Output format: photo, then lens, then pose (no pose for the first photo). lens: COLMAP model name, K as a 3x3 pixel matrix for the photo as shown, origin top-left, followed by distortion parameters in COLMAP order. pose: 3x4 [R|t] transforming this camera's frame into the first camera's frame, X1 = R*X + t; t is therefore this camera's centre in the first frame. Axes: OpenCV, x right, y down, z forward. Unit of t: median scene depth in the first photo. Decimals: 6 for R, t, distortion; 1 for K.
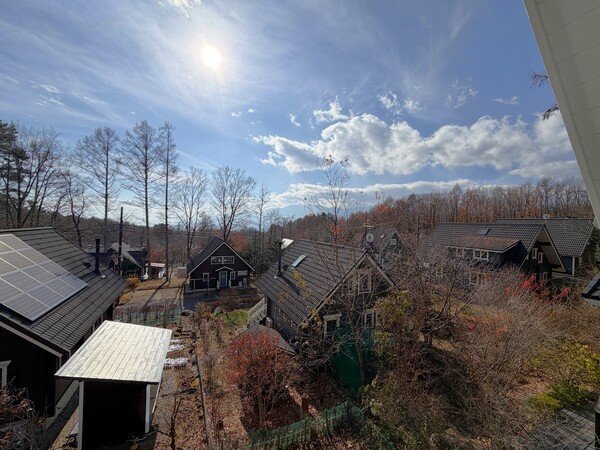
lens RADIAL K [[239.5, 0, 297.9], [0, 239.5, 223.6], [0, 0, 1]] dist [0.001926, 0.000007]
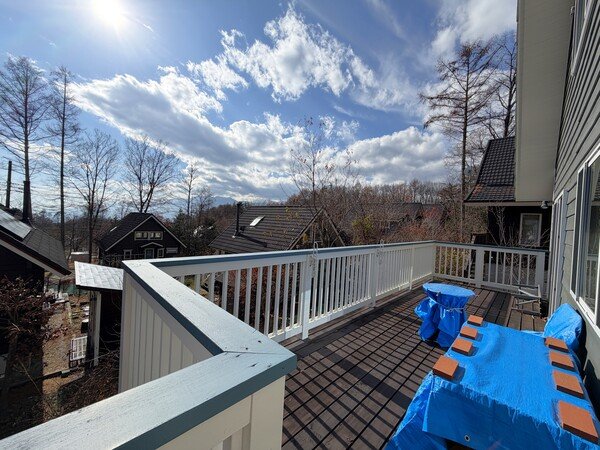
lens RADIAL K [[238.3, 0, 300.0], [0, 238.3, 225.0], [0, 0, 1]] dist [-0.000522, -0.000305]
pose [[0.931181, 0.009028, 0.364447, -0.224684], [-0.021927, 0.999270, 0.031273, 0.143535], [-0.363898, -0.037112, 0.930699, -0.096315]]
